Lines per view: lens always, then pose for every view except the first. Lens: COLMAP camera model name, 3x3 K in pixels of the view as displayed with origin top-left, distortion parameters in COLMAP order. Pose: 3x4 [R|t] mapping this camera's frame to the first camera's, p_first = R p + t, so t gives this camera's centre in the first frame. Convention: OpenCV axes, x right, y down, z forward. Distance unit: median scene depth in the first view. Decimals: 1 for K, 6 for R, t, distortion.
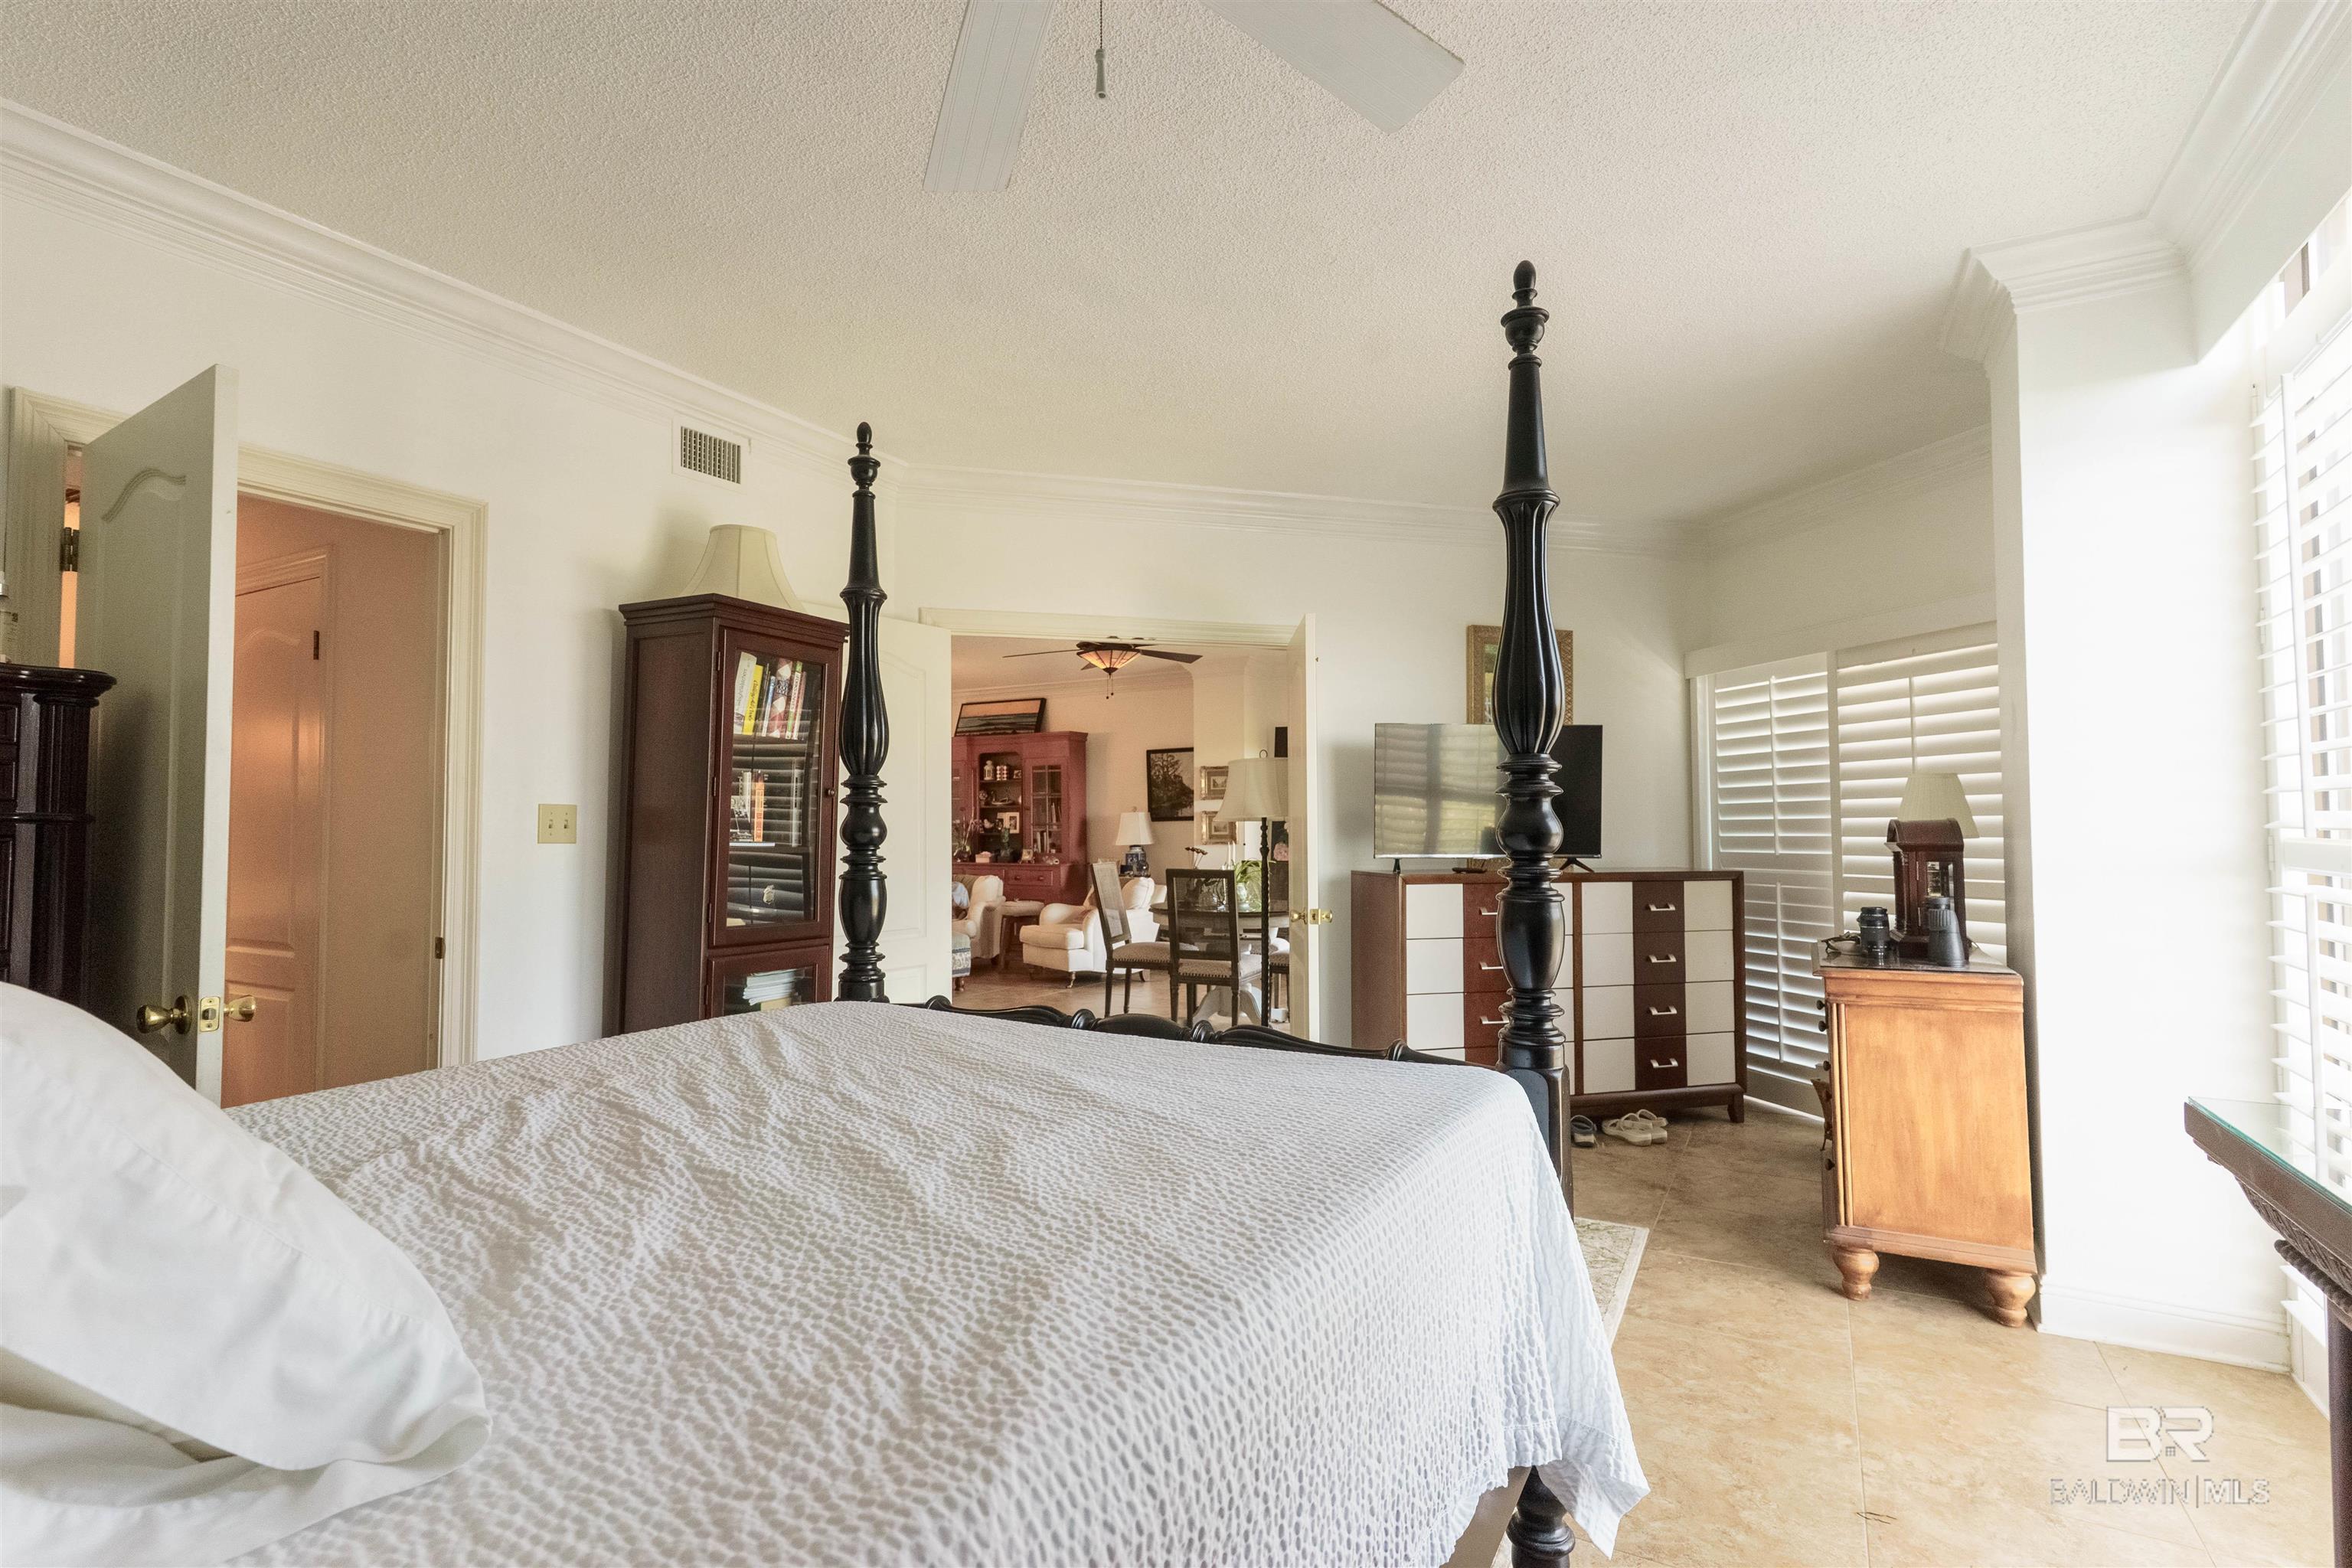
lens RADIAL K [[1149.7, 0, 1176.0], [0, 1149.7, 784.0], [0, 0, 1]] dist [0.023422, -0.000018]
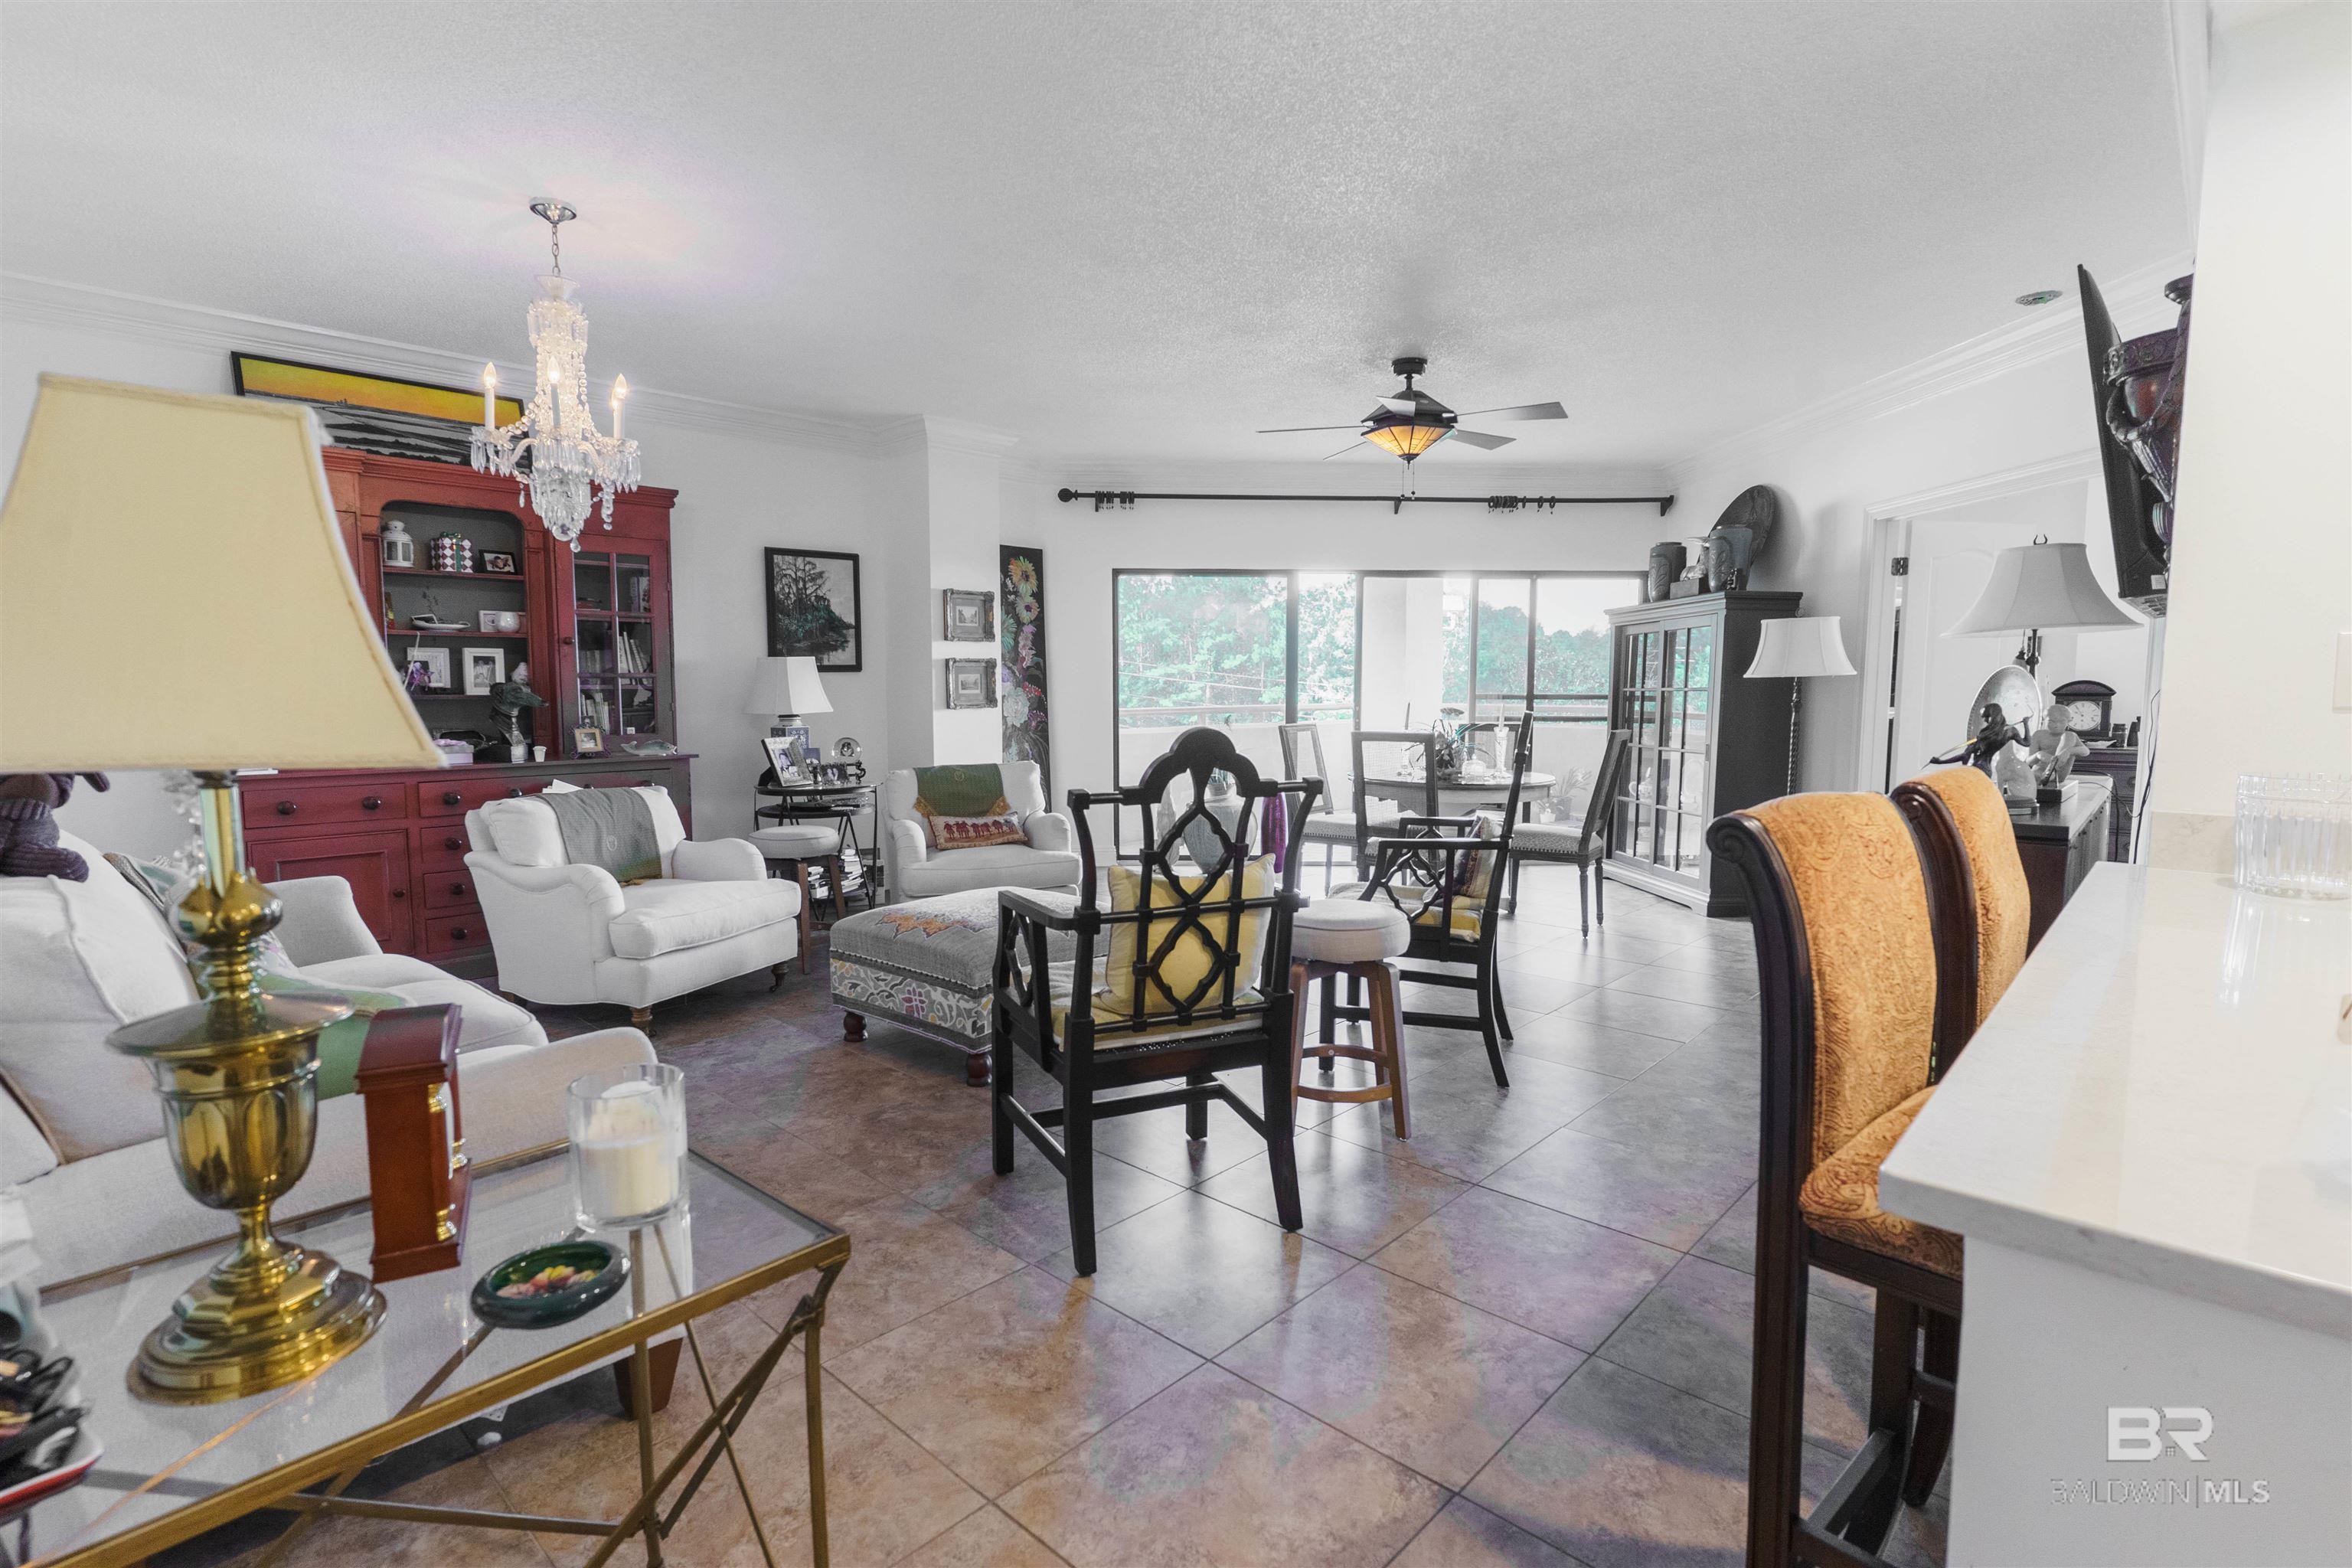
lens RADIAL K [[1132.5, 0, 1160.4], [0, 1132.5, 787.7], [0, 0, 1]] dist [-0.007099, 0.000791]
pose [[0.260795, -0.084010, 0.961732, -0.526016], [-0.034537, 0.994757, 0.096260, 0.028616], [-0.964776, -0.058319, 0.256526, 0.665671]]
